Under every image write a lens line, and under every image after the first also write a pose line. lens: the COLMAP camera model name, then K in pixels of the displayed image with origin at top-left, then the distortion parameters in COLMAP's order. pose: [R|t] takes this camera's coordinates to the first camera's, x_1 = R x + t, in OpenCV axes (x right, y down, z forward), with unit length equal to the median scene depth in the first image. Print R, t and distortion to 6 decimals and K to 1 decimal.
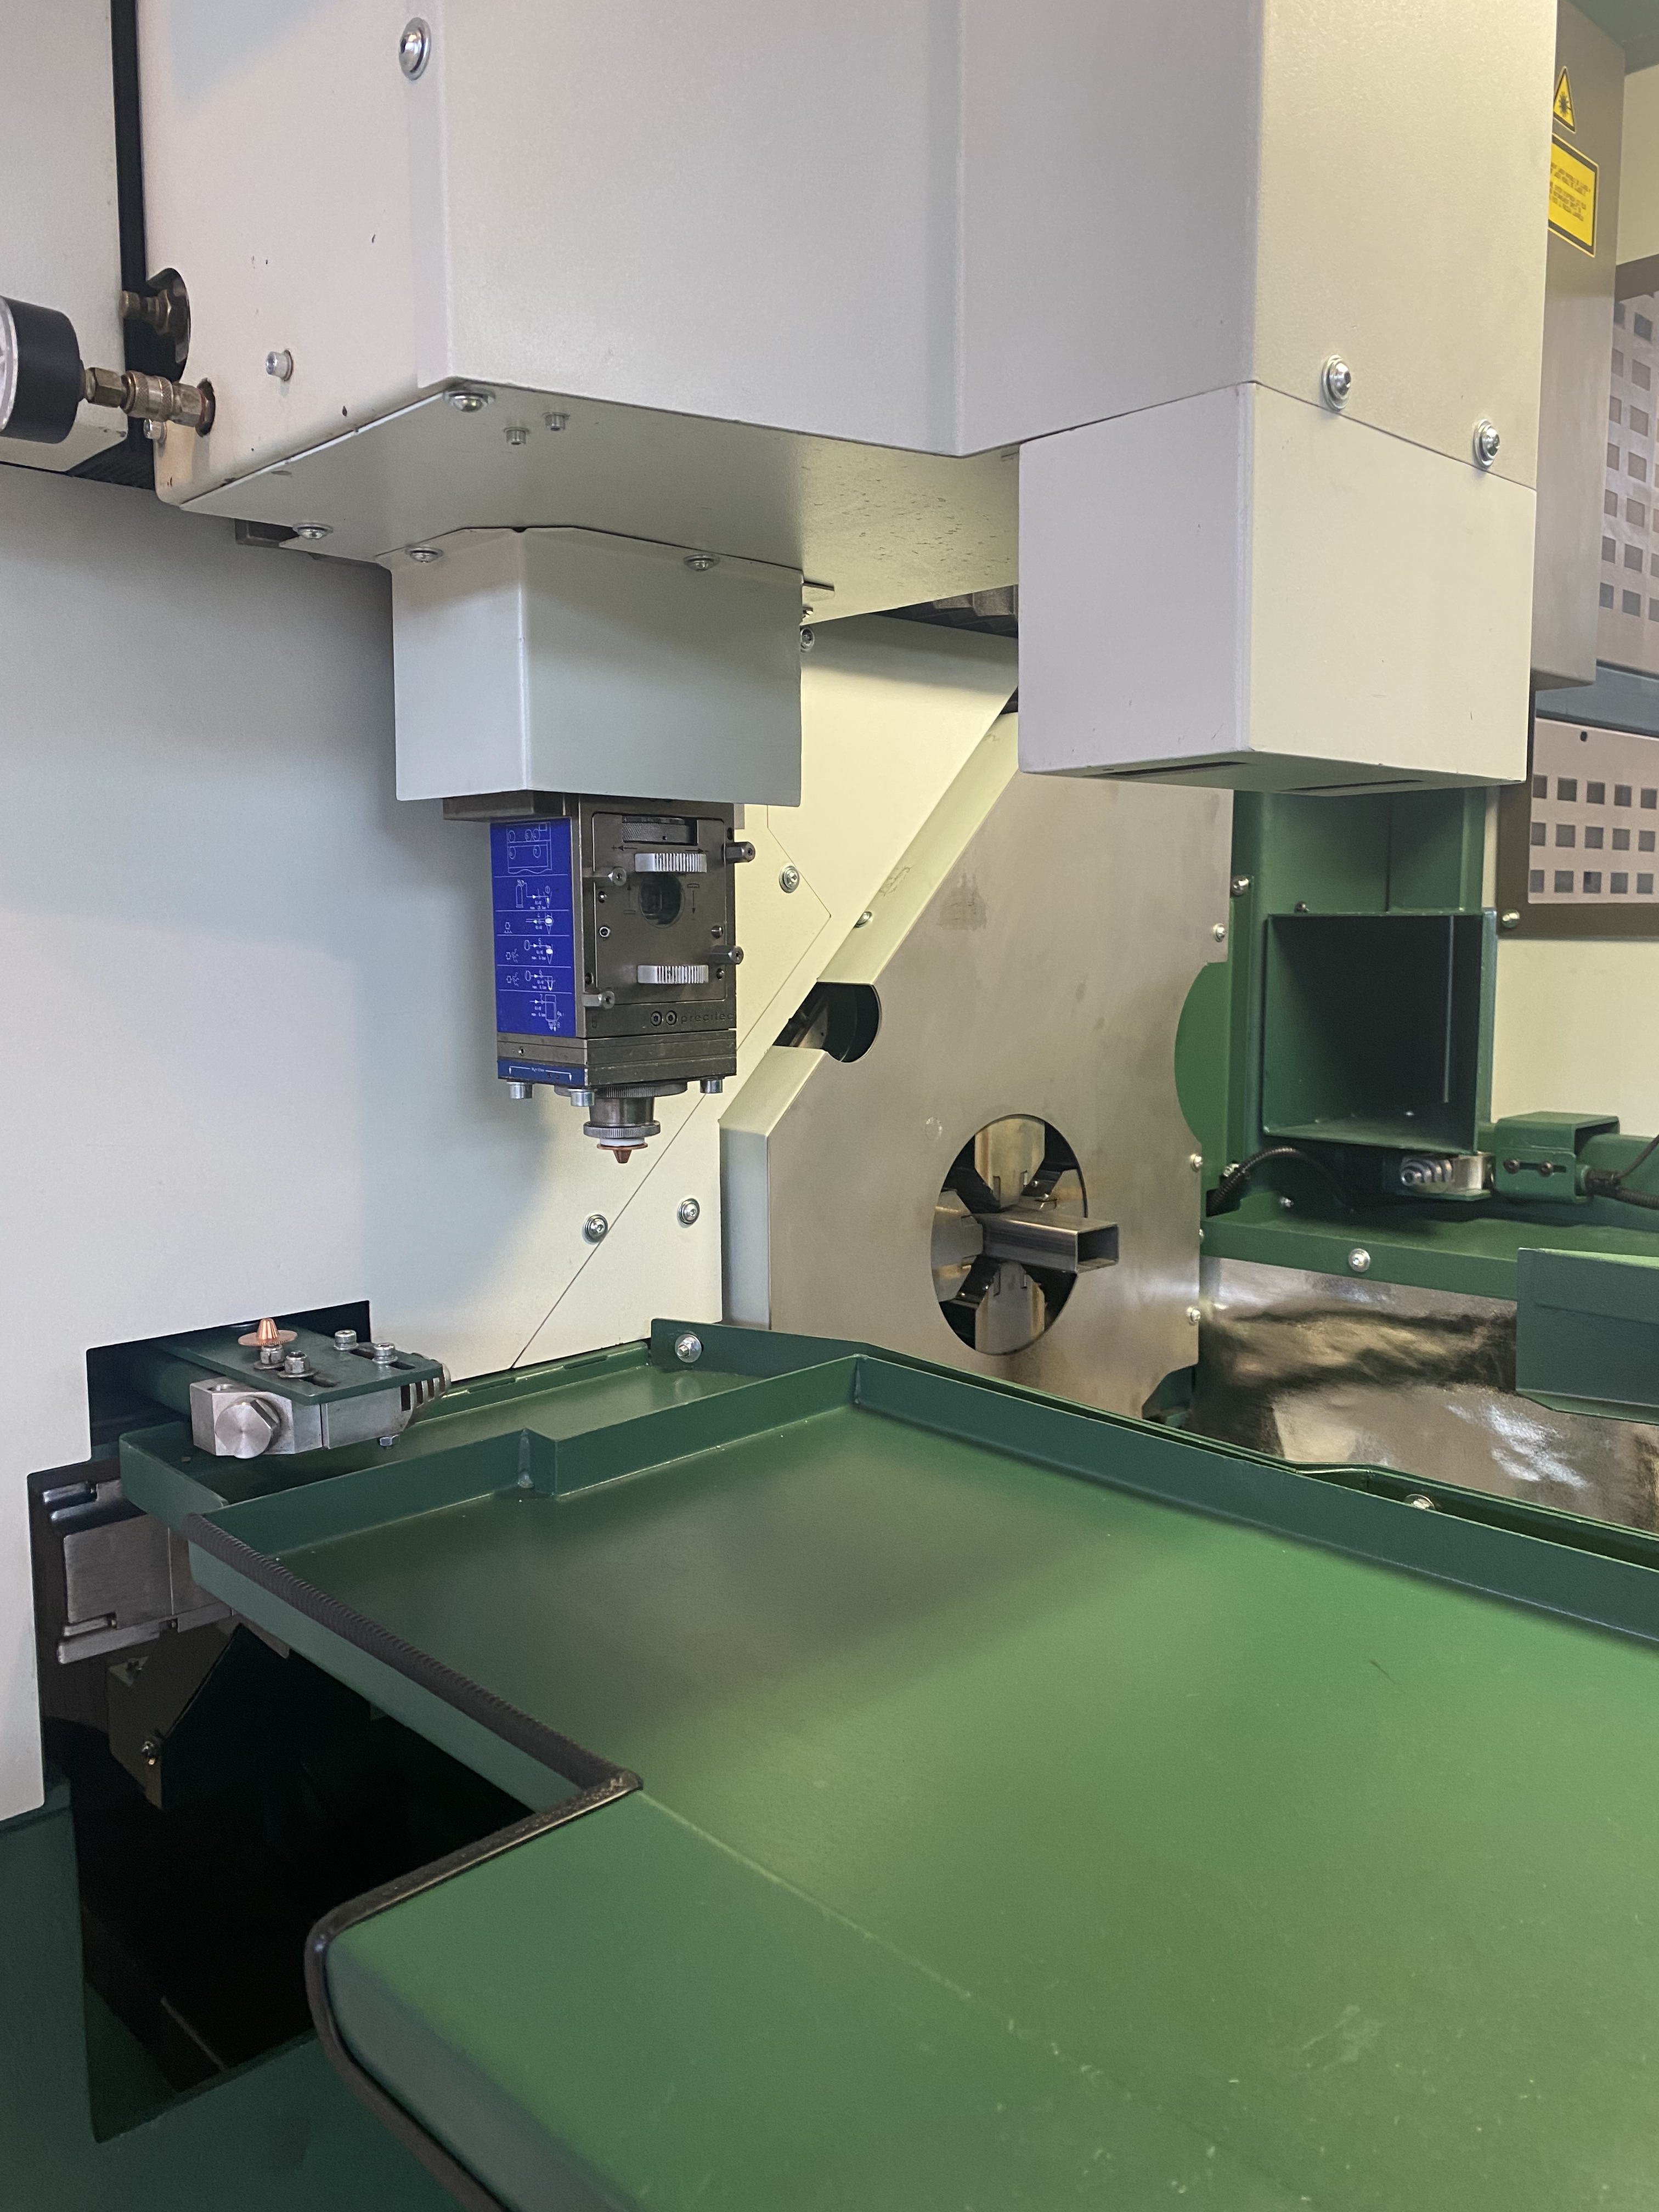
lens RADIAL K [[1667.9, 0, 829.5], [0, 1667.9, 1106.0], [0, 0, 1]] dist [0.019321, -0.000809]
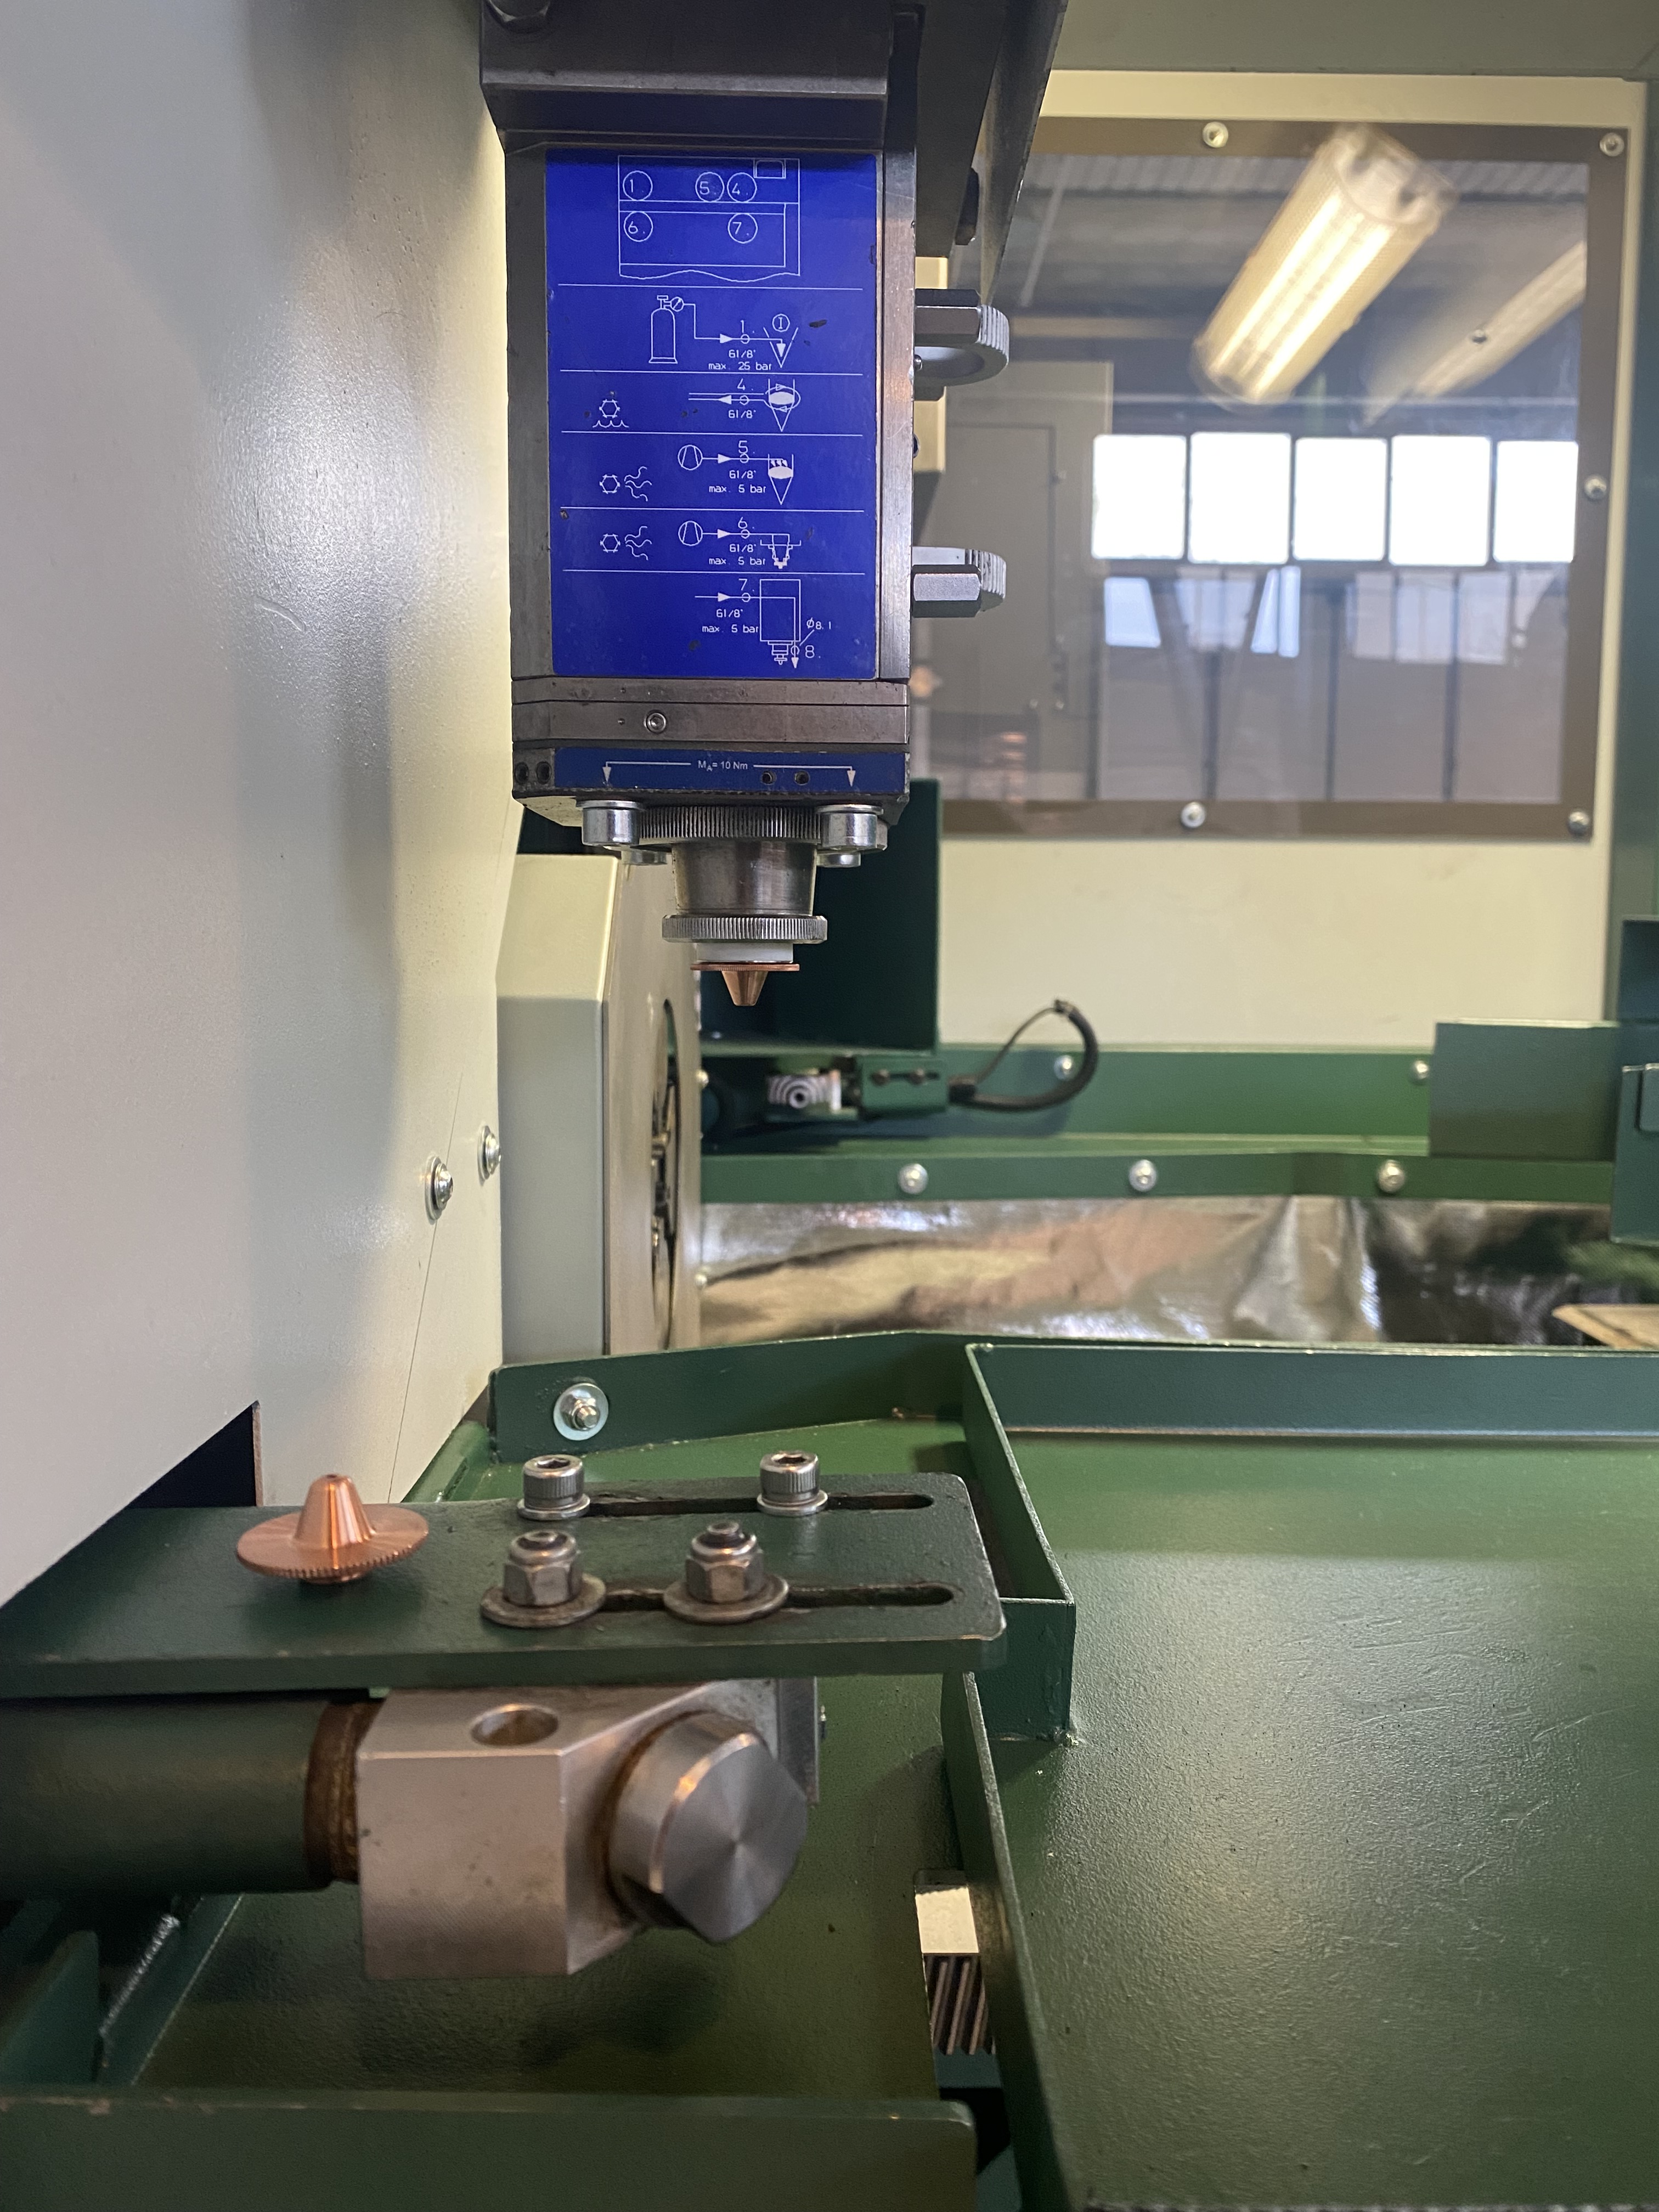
lens RADIAL K [[1667.9, 0, 829.5], [0, 1667.9, 1106.0], [0, 0, 1]] dist [0.019321, -0.000809]
pose [[0.694093, -0.057084, 0.717618, -0.466917], [0.063867, 0.997803, 0.017598, 0.059929], [-0.717046, 0.033618, 0.696214, 0.692872]]
